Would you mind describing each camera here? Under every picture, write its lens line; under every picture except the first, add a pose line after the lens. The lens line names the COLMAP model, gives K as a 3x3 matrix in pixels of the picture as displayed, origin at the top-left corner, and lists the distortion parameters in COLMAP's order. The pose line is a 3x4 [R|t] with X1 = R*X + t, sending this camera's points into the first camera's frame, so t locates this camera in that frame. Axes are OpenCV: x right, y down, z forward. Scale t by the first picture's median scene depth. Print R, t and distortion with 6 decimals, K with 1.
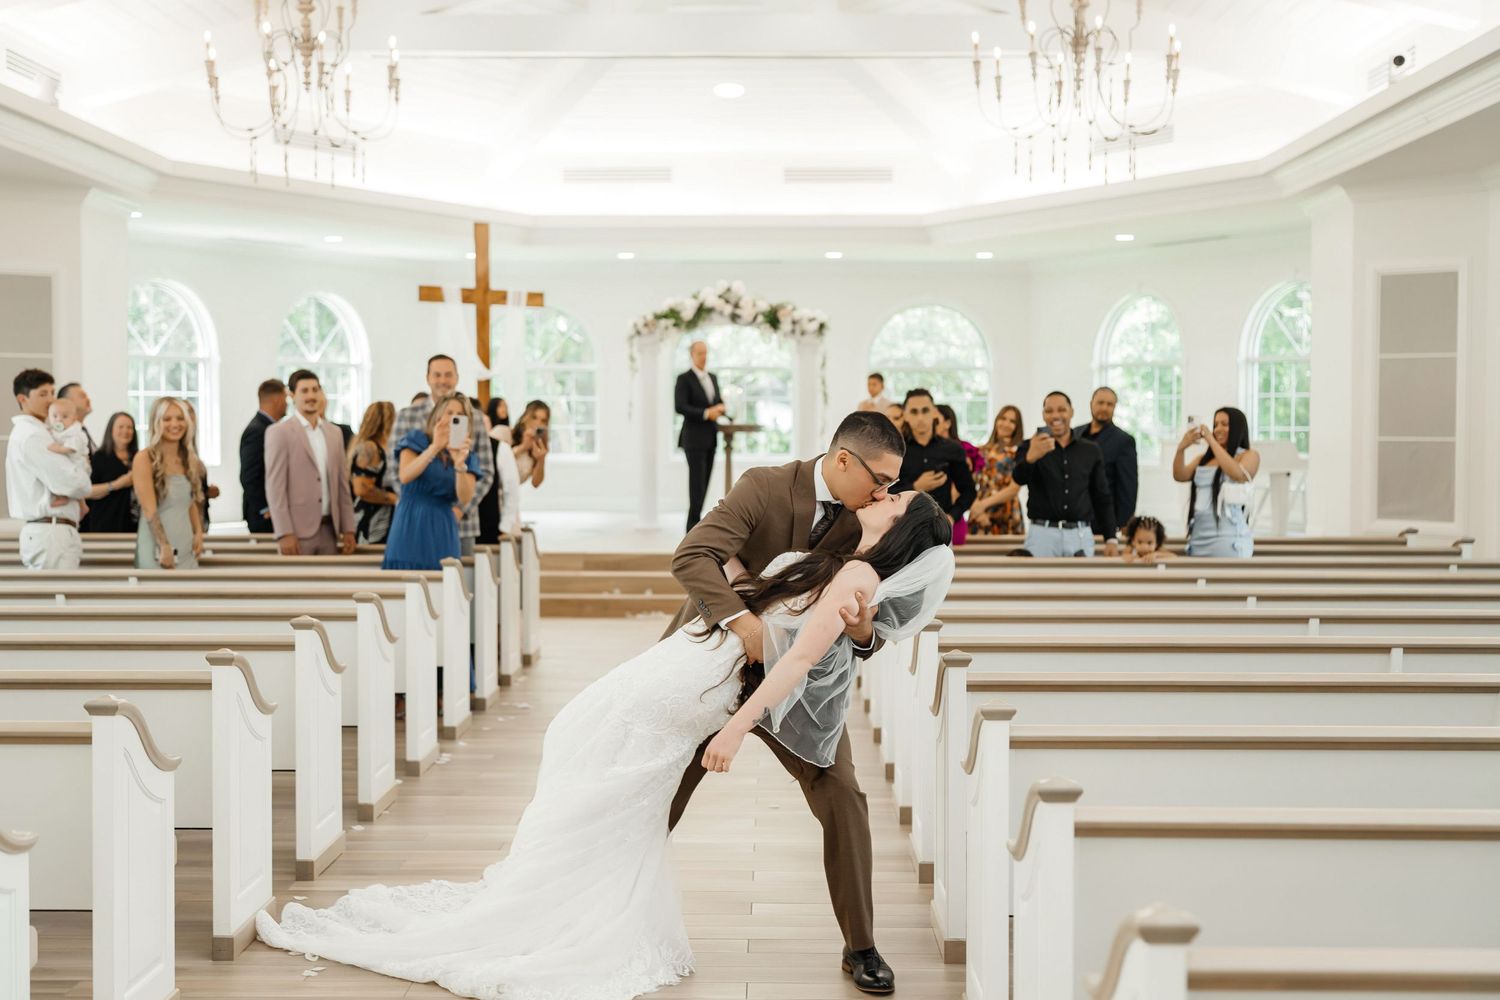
lens RADIAL K [[2085.6, 0, 741.2], [0, 2085.6, 495.8], [0, 0, 1]] dist [0.001103, 0.000000]
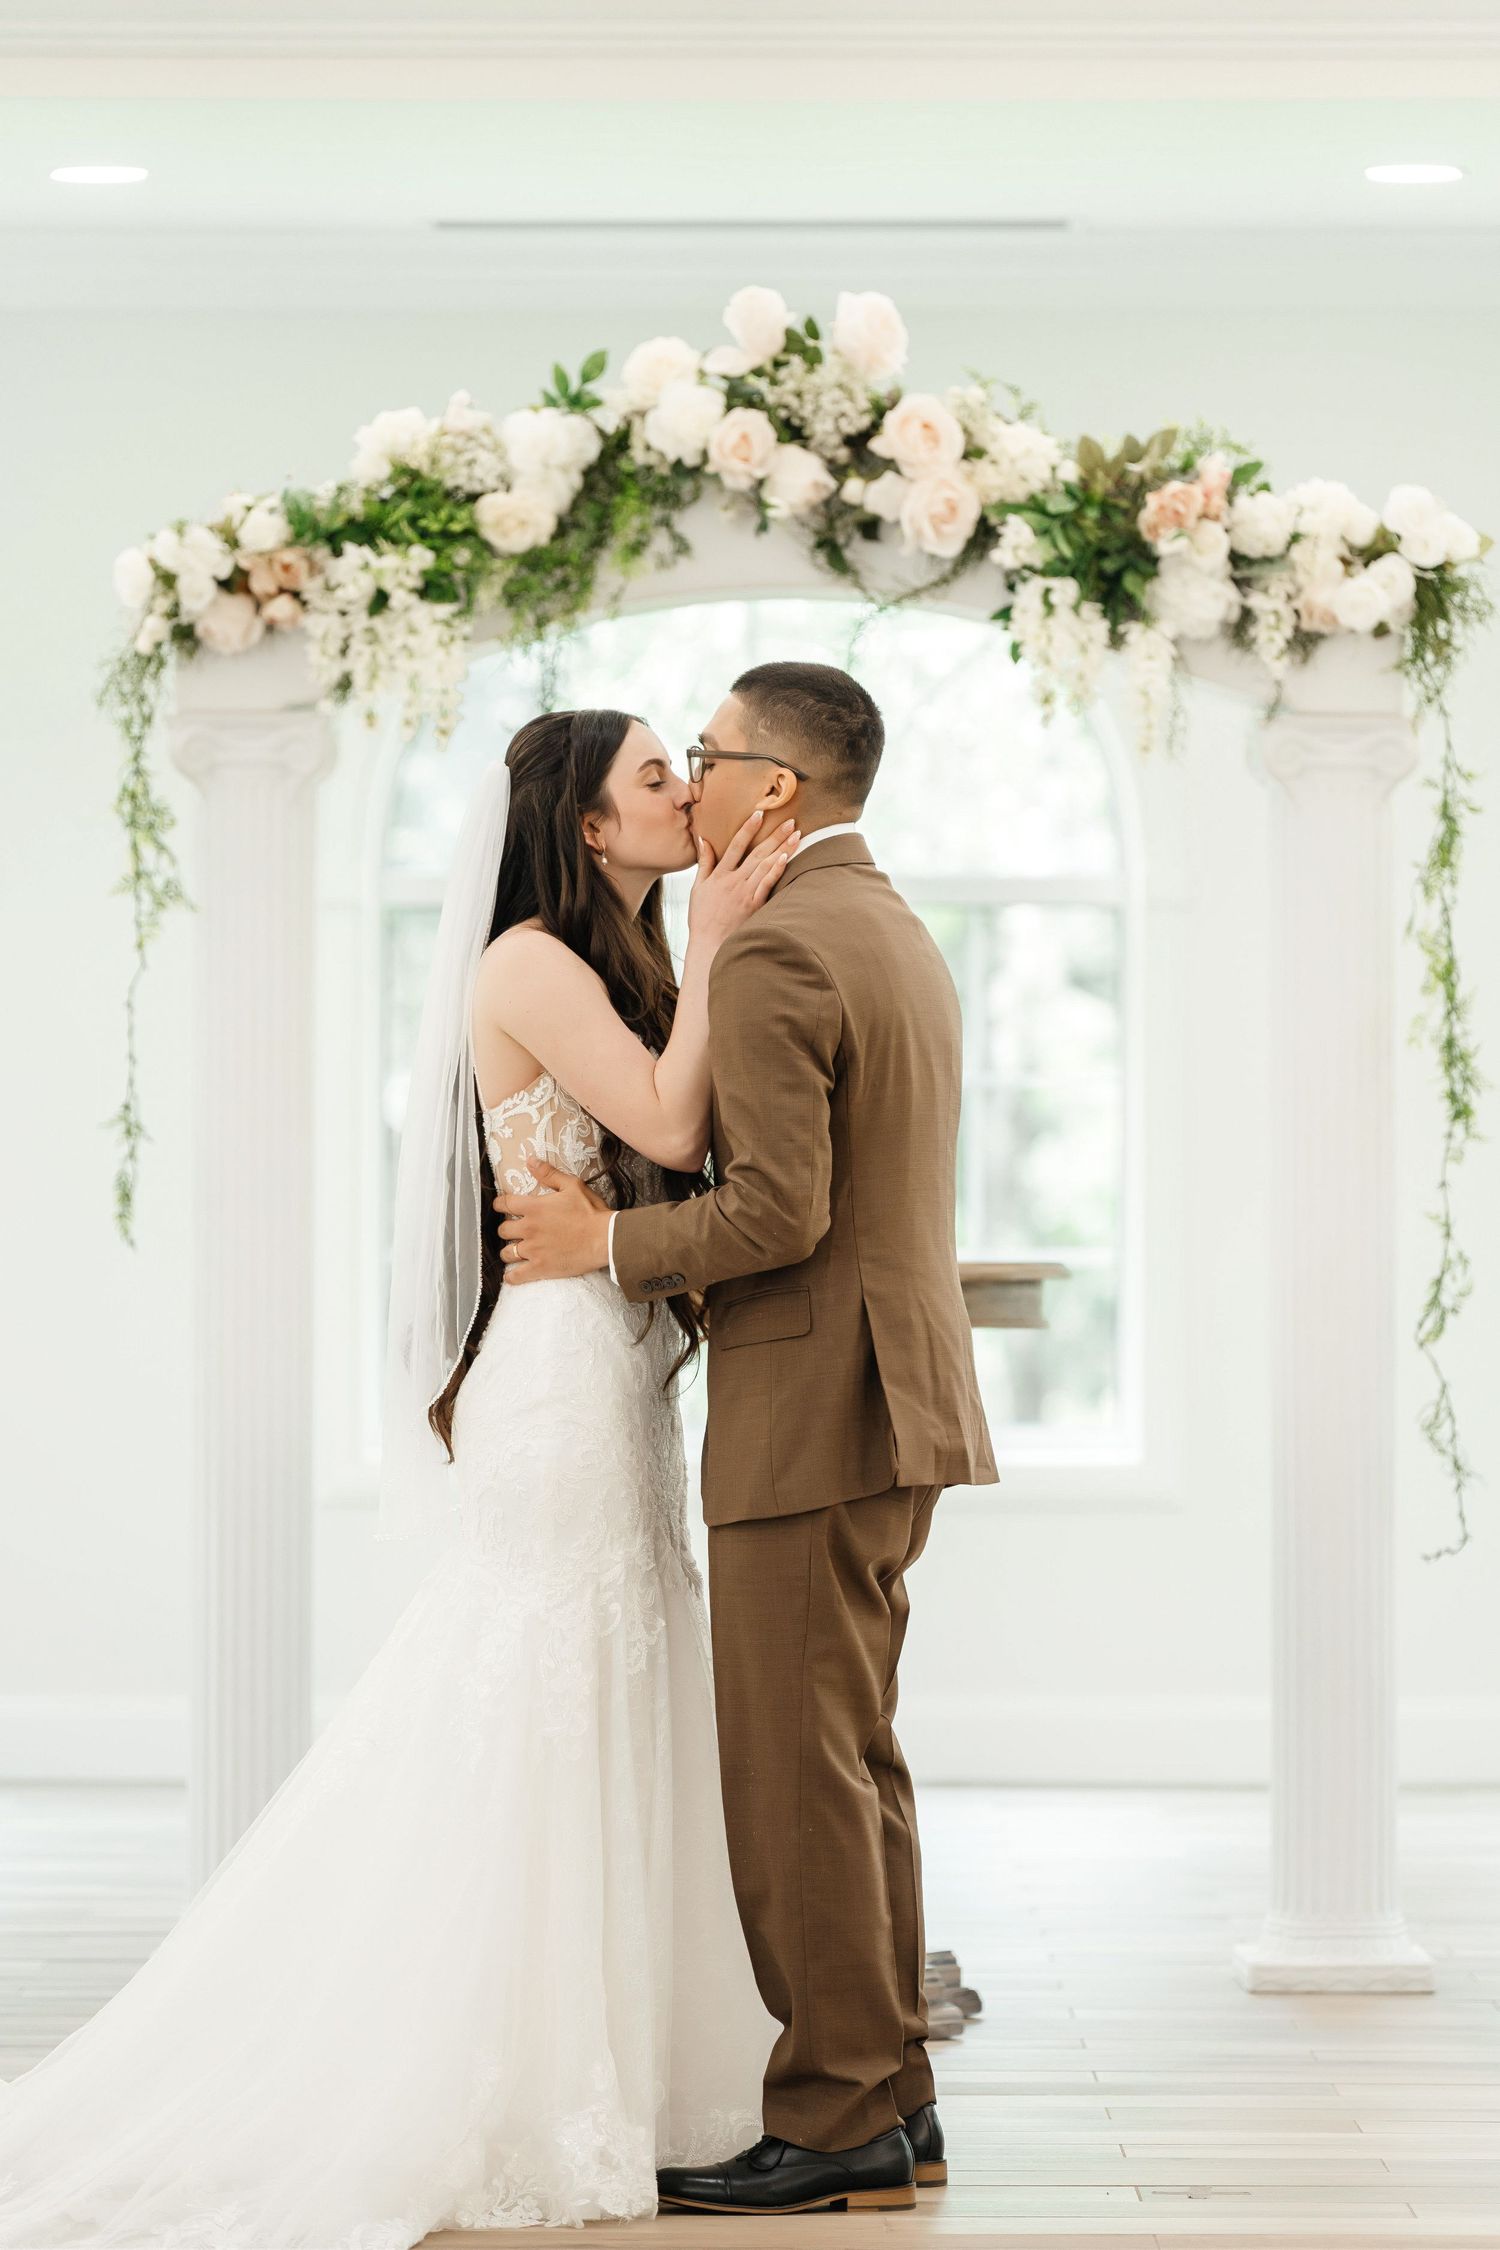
lens RADIAL K [[8915.2, 0, 755.0], [0, 8915.2, 1125.2], [0, 0, 1]] dist [-0.006103, 0.000000]
pose [[0.999754, 0.000698, 0.022183, -0.023167], [0.000114, 0.999330, -0.036596, -0.020879], [-0.022194, 0.036590, 0.999084, 0.373548]]
